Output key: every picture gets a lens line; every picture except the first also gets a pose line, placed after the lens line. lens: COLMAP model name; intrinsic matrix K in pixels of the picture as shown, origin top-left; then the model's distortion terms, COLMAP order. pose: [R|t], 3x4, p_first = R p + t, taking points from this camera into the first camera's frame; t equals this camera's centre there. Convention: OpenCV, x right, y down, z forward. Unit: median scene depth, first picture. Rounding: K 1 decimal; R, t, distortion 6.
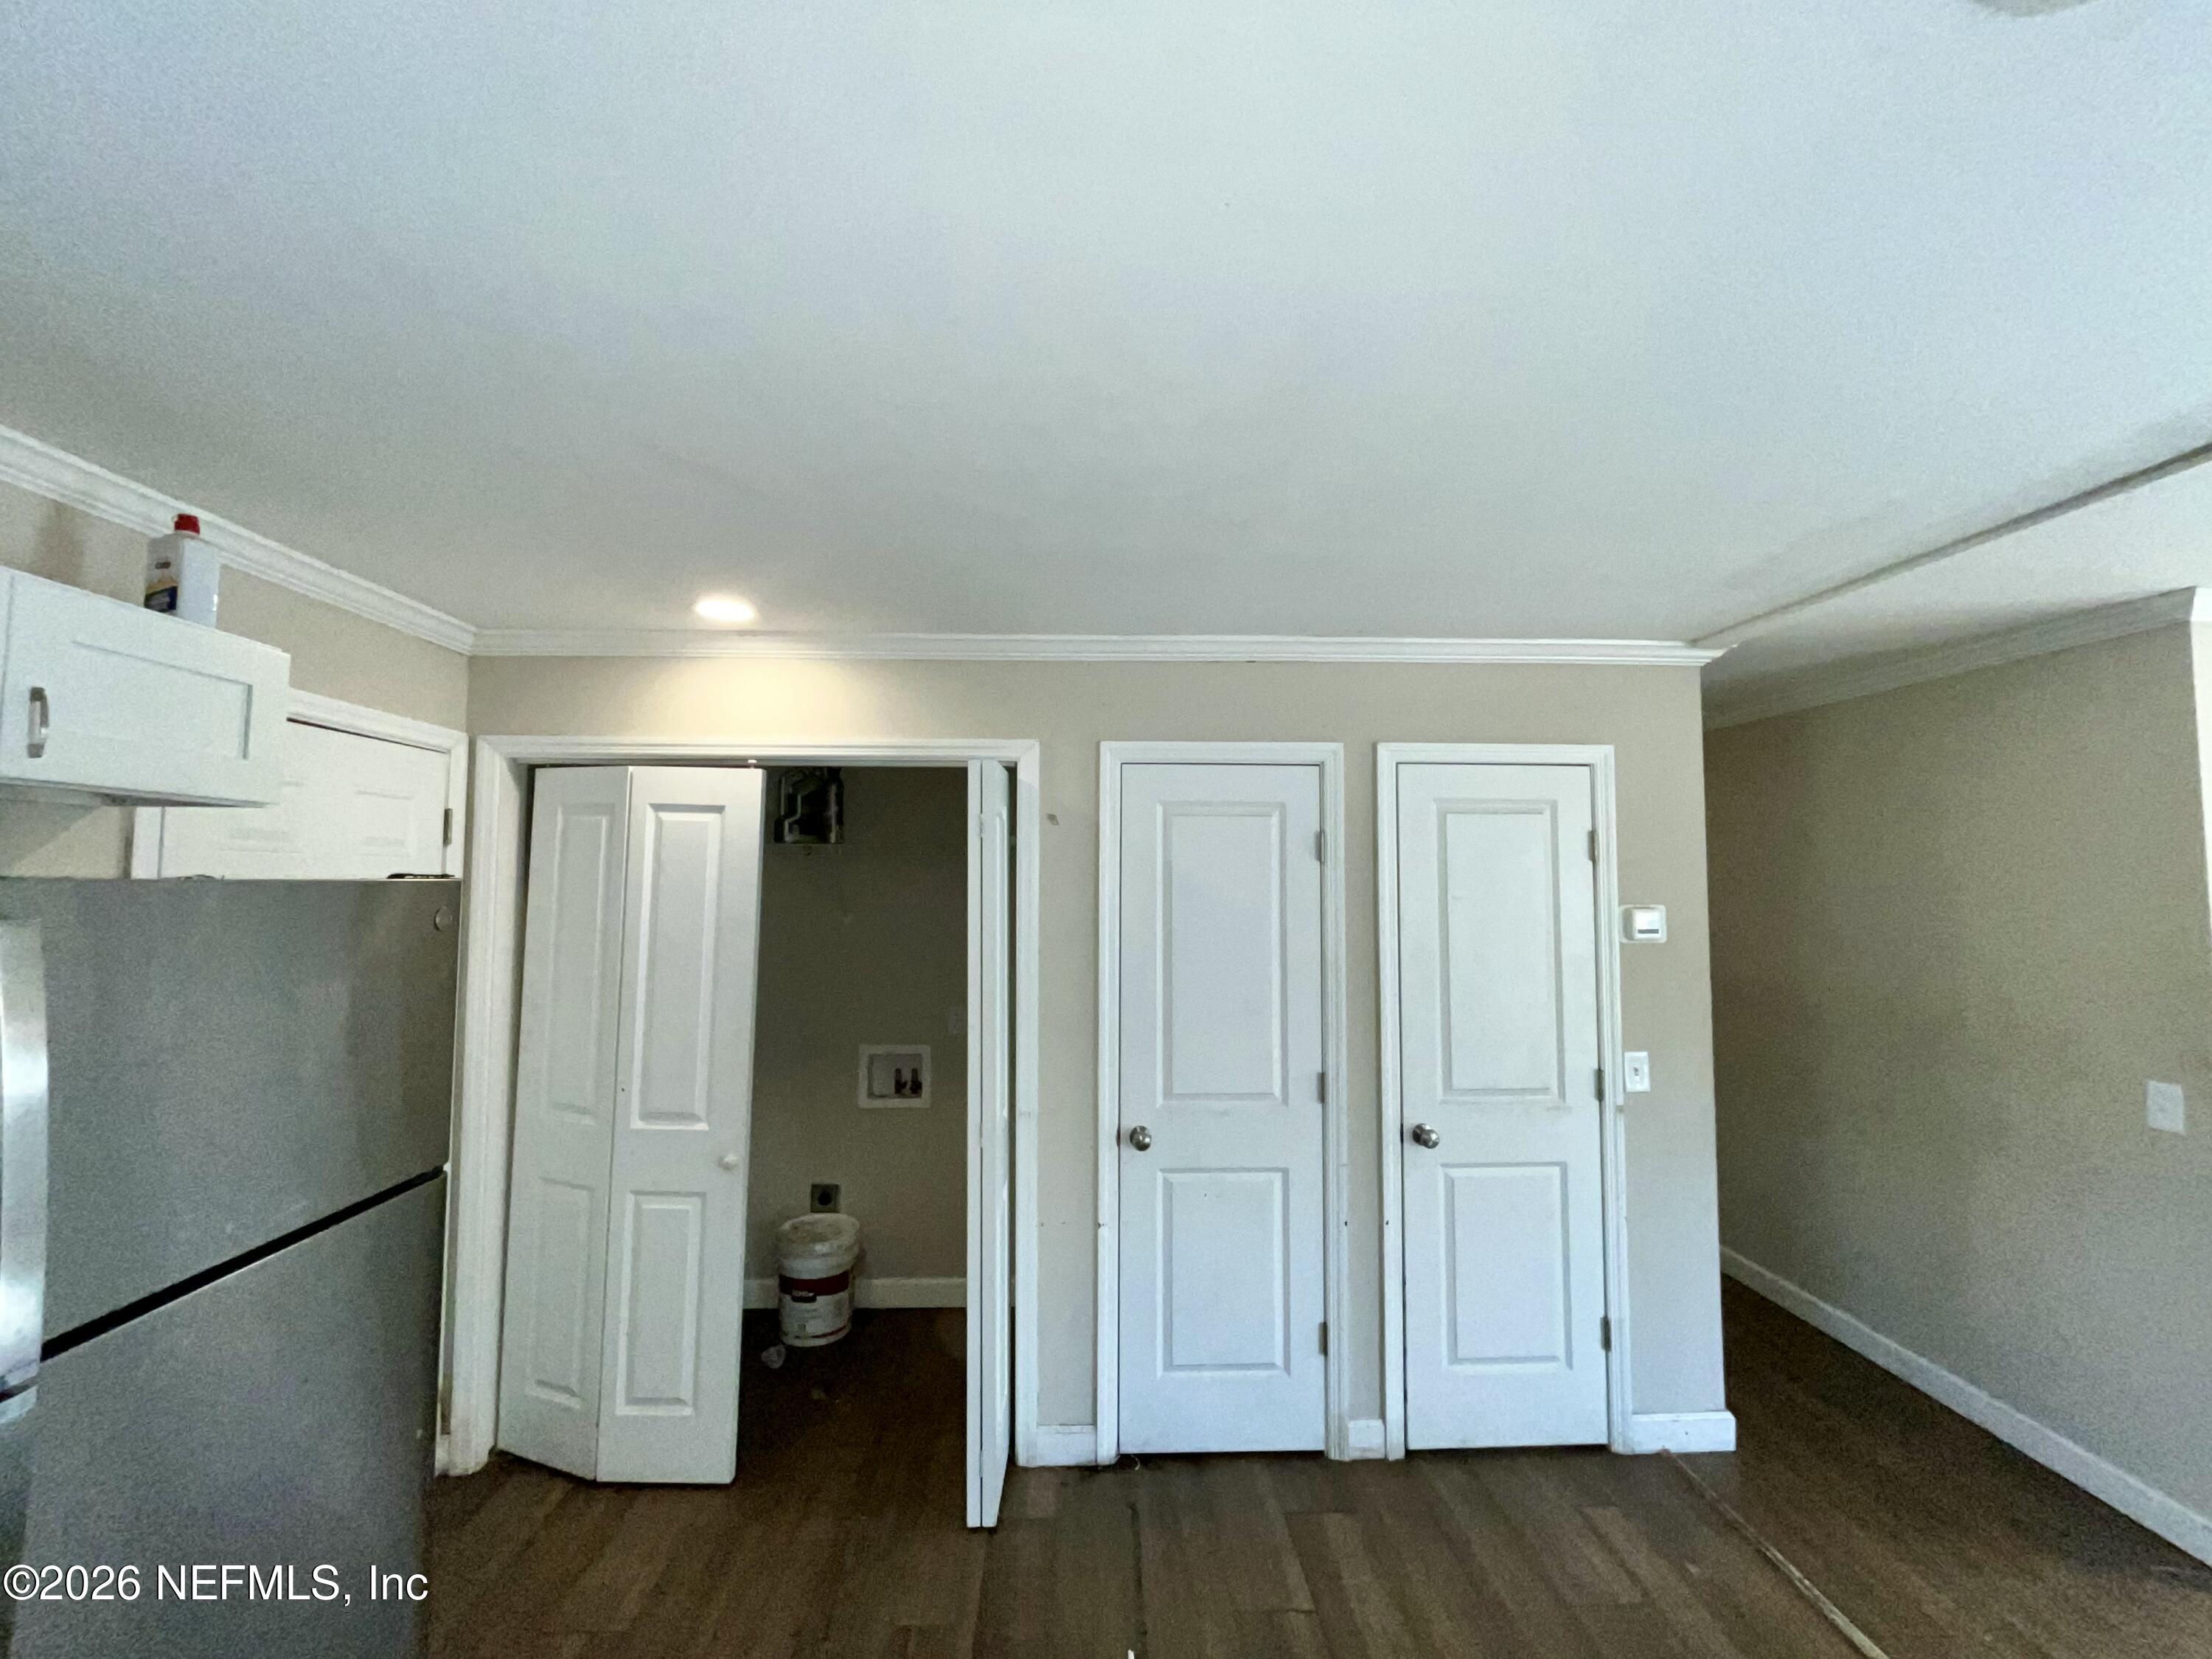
lens RADIAL K [[901.9, 0, 1106.0], [0, 901.9, 829.5], [0, 0, 1]] dist [-0.000512, -0.000212]
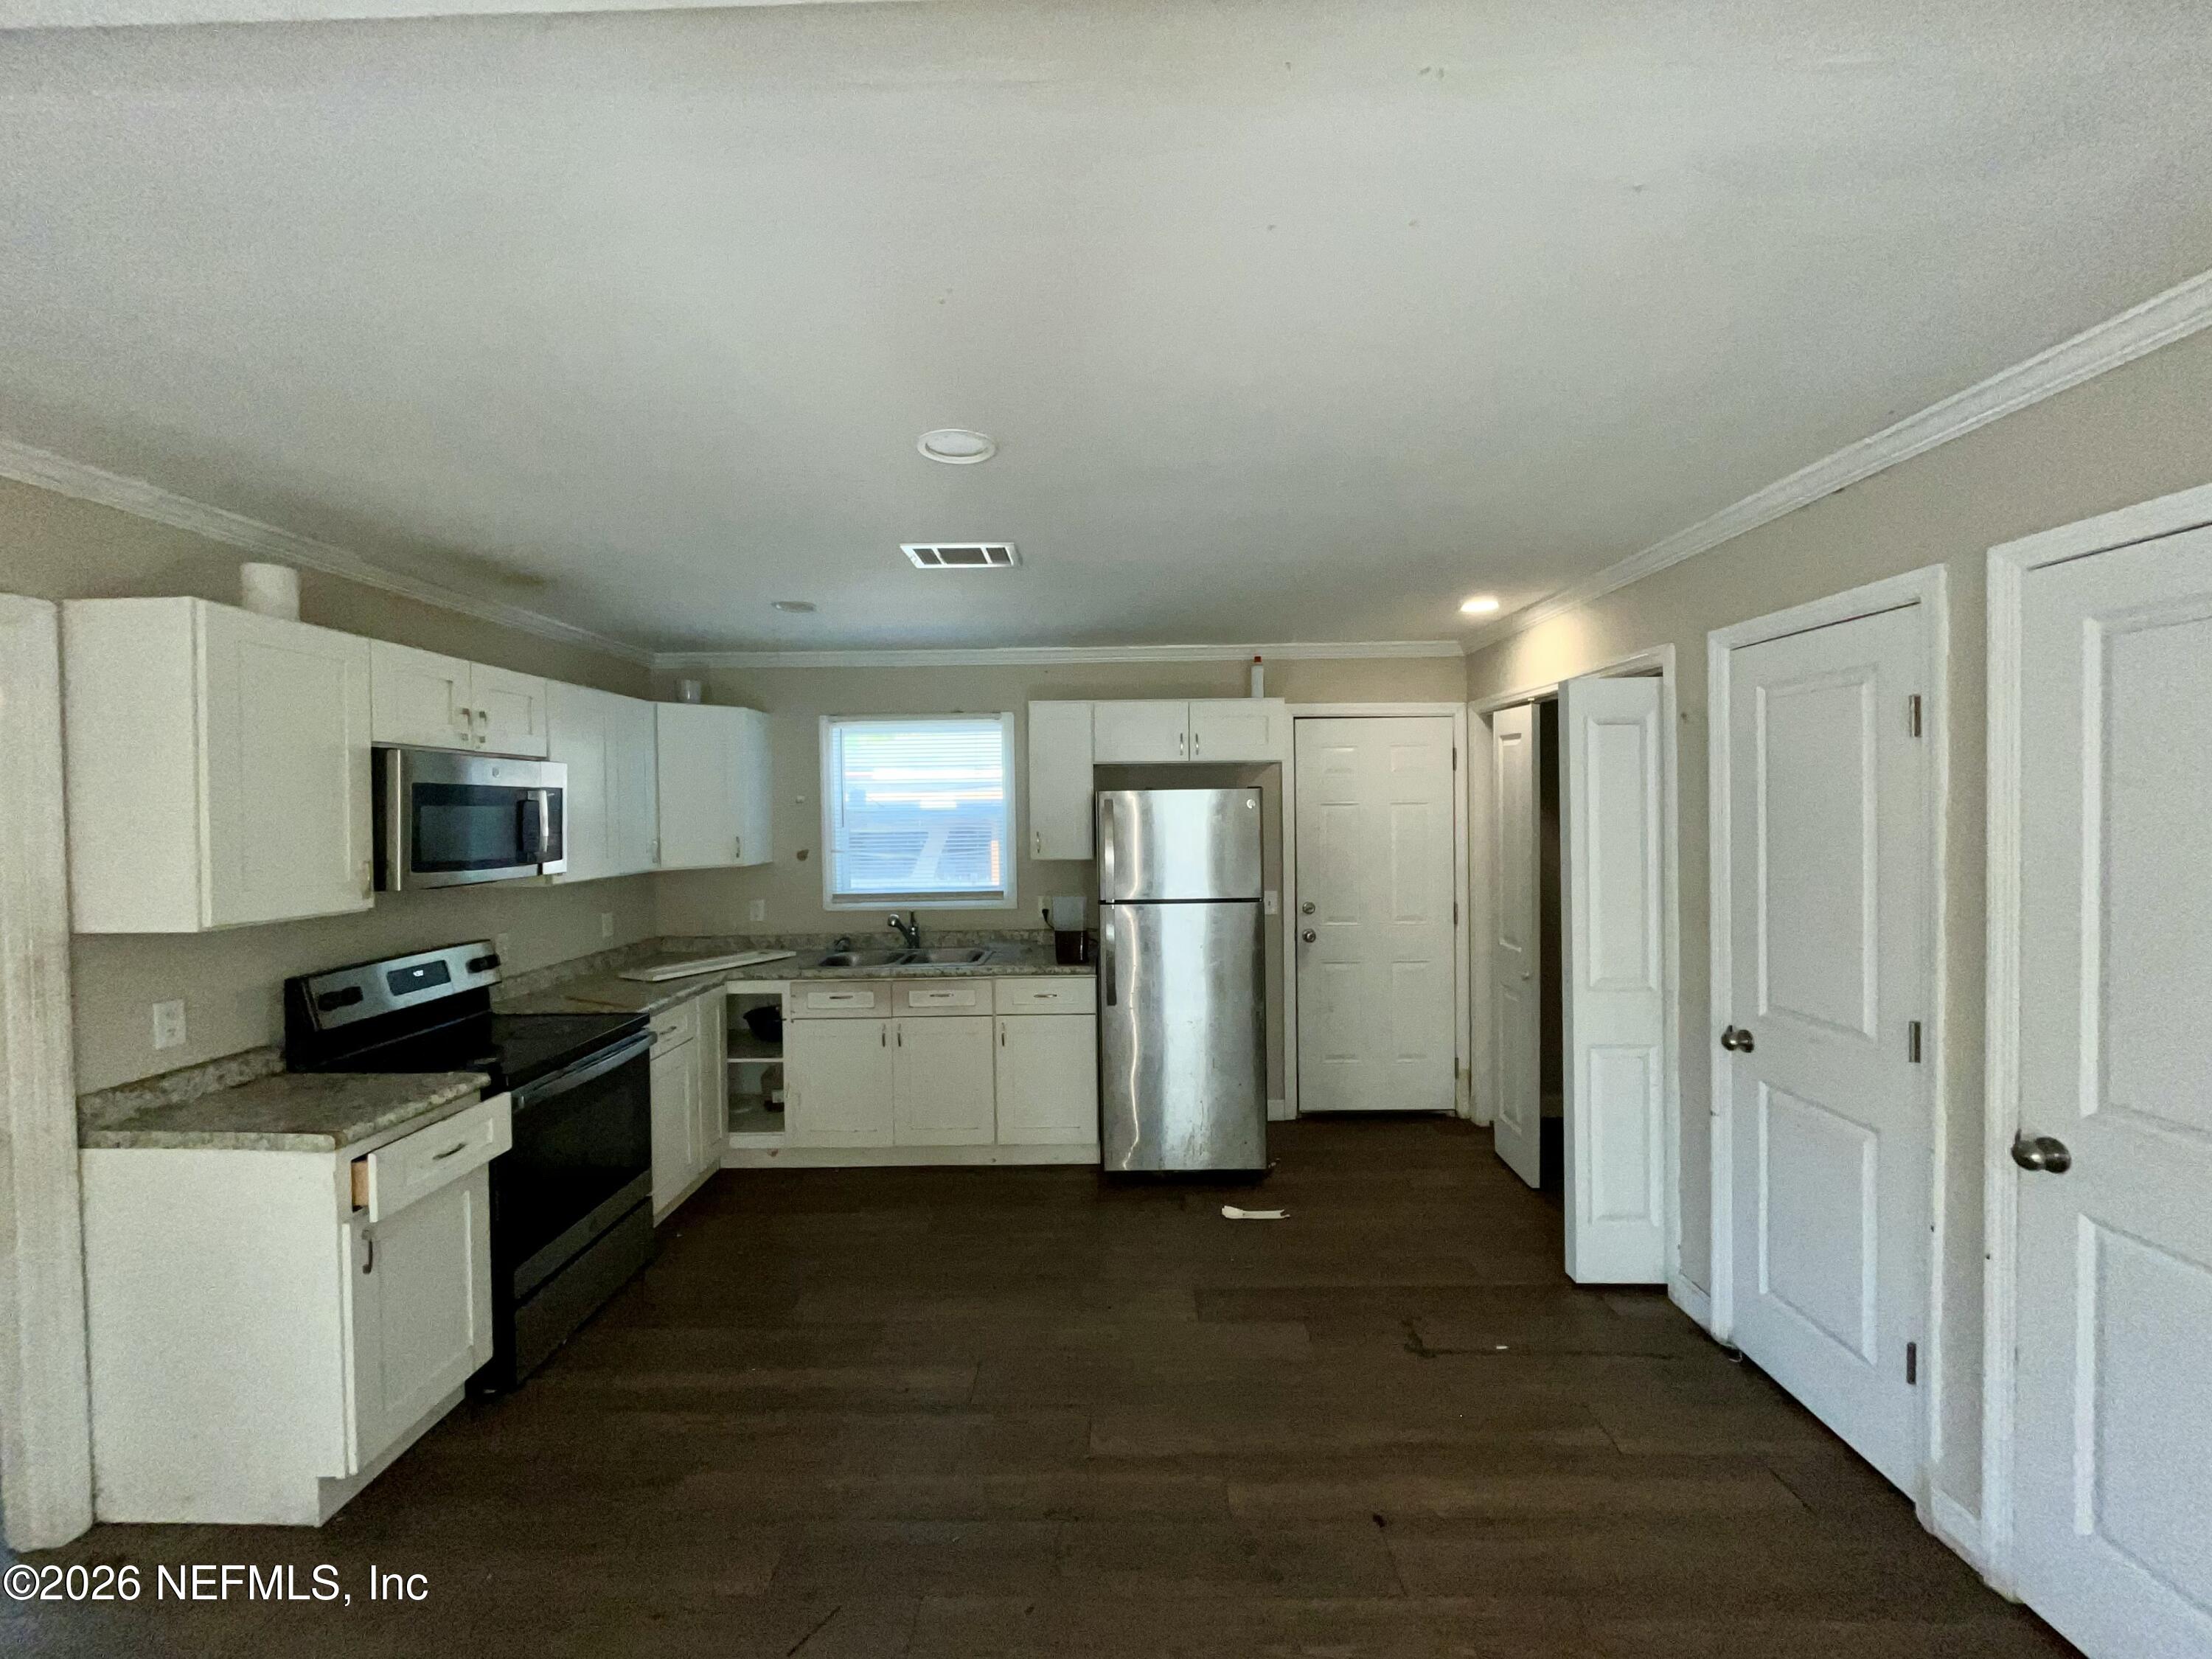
lens RADIAL K [[901.9, 0, 1106.0], [0, 901.9, 829.5], [0, 0, 1]] dist [-0.000512, -0.000212]
pose [[-0.049560, 0.023329, -0.998499, 1.032526], [0.072720, 0.997158, 0.019688, 0.049833], [0.996120, -0.071635, -0.051116, 0.391043]]
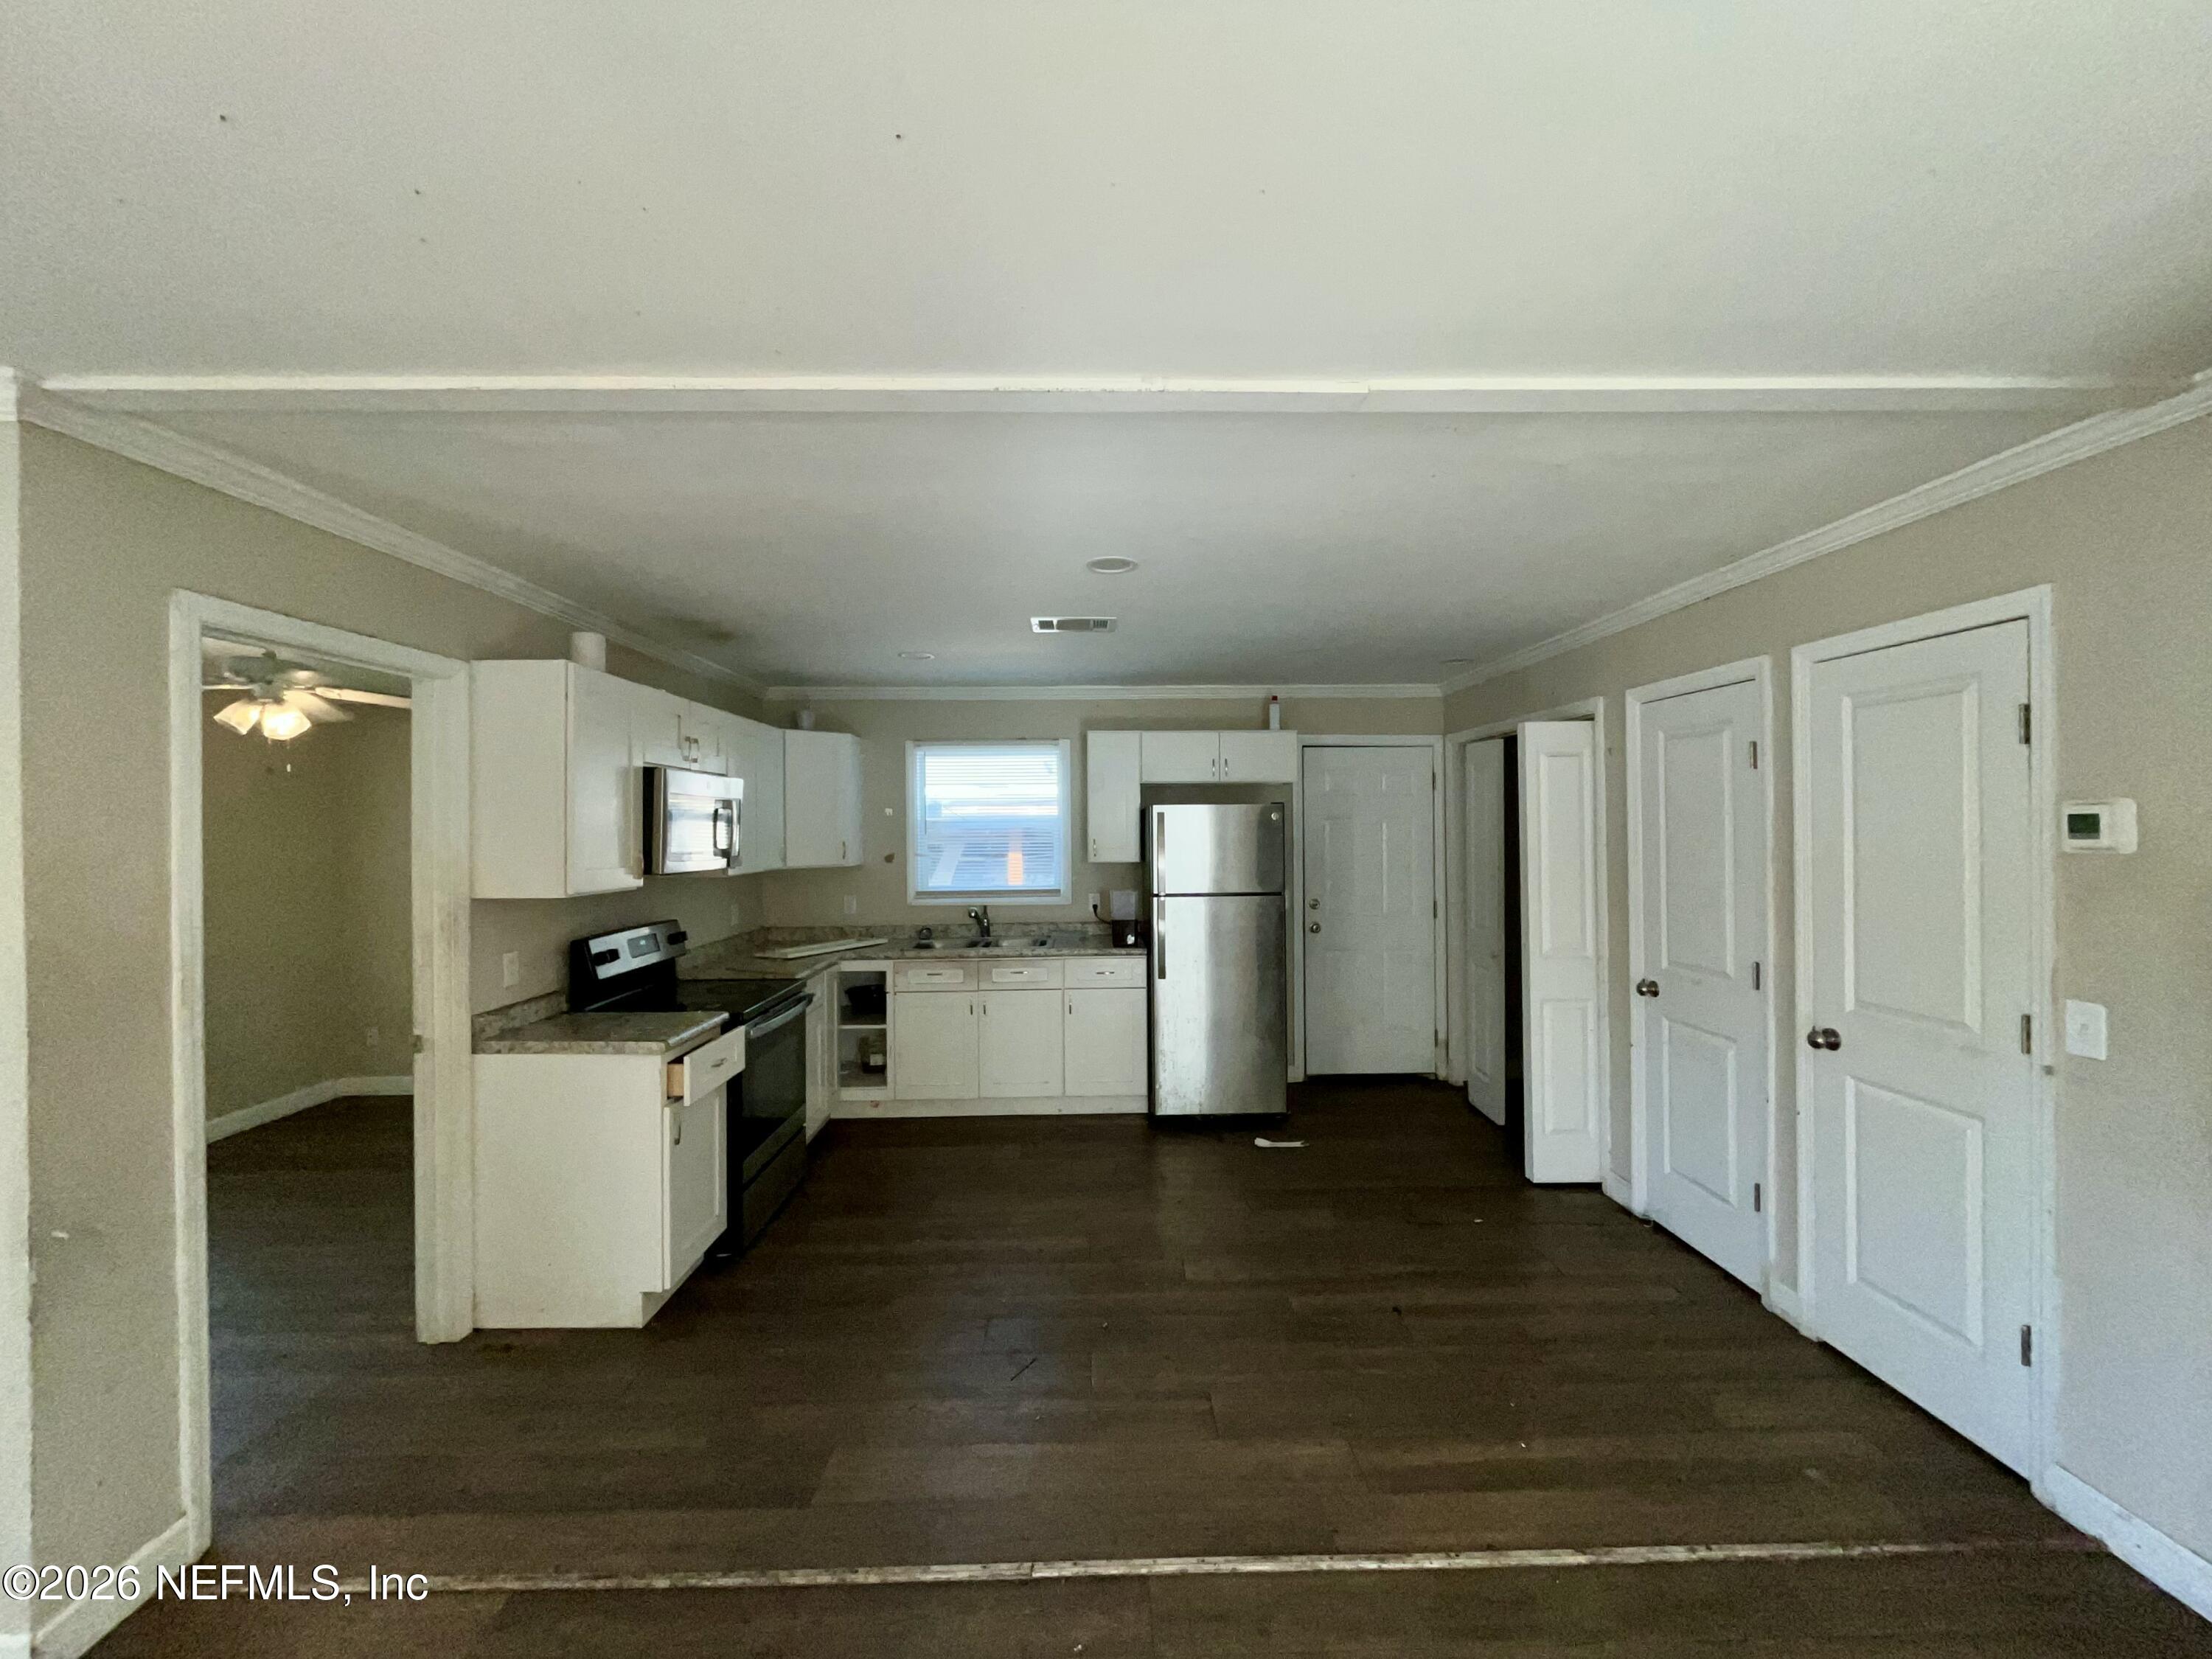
lens RADIAL K [[901.9, 0, 1106.0], [0, 901.9, 829.5], [0, 0, 1]] dist [-0.000512, -0.000212]
pose [[-0.015093, 0.001790, -0.999884, 1.372065], [0.066864, 0.997762, 0.000777, 0.056768], [0.997648, -0.066845, -0.015179, 0.243530]]
